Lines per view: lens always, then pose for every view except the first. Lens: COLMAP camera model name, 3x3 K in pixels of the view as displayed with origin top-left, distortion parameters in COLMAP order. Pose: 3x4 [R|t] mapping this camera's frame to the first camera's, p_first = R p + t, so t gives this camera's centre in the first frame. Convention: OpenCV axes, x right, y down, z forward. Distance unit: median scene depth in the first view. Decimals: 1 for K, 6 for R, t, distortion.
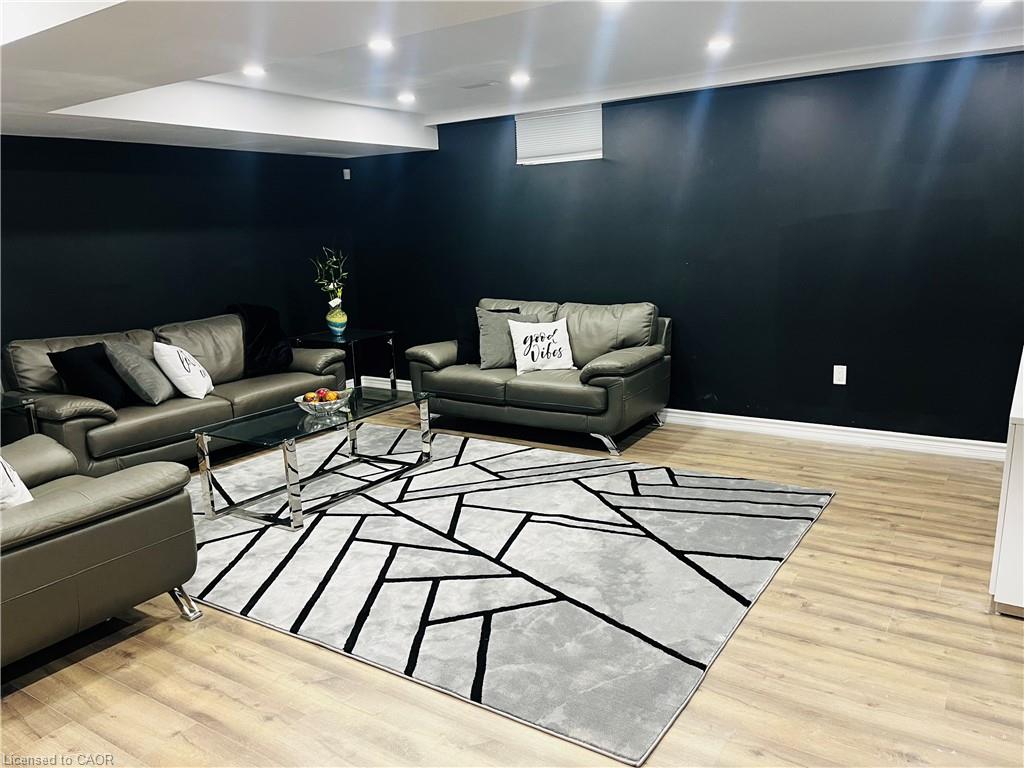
lens RADIAL K [[779.1, 0, 510.0], [0, 779.1, 388.9], [0, 0, 1]] dist [0.028118, -0.000999]
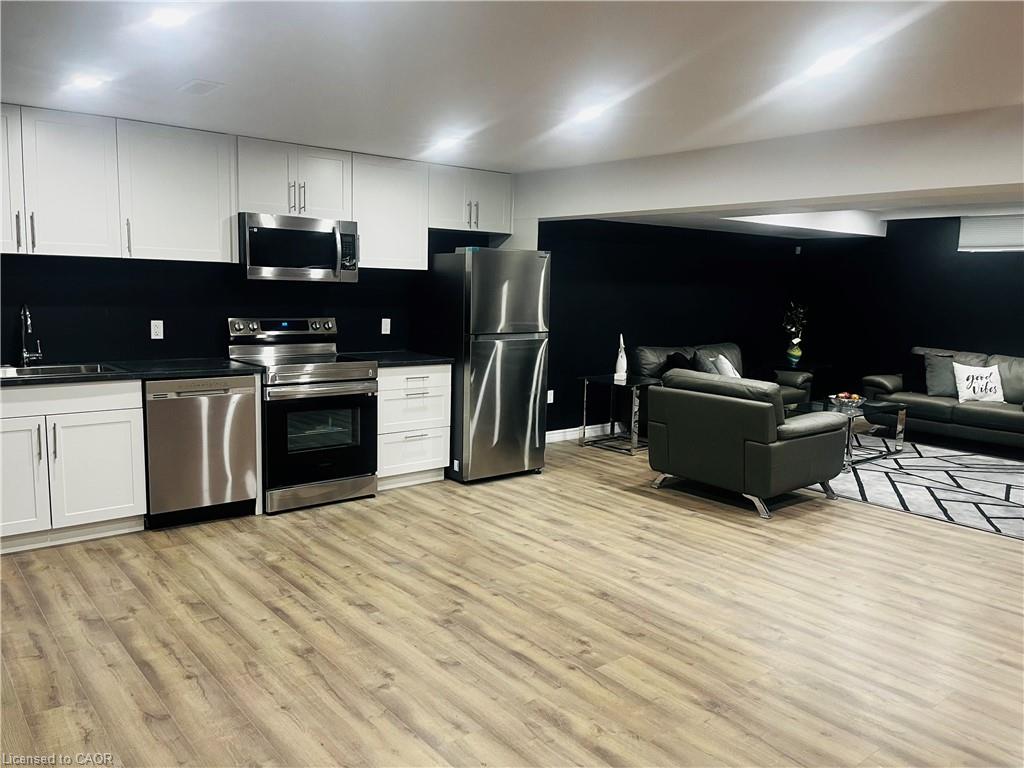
lens RADIAL K [[779.1, 0, 513.2], [0, 779.1, 378.2], [0, 0, 1]] dist [0.028118, -0.000999]
pose [[0.955894, 0.098423, -0.276729, -0.357135], [-0.121993, 0.990112, -0.069247, 0.129654], [0.267178, 0.099952, 0.958450, -0.536813]]
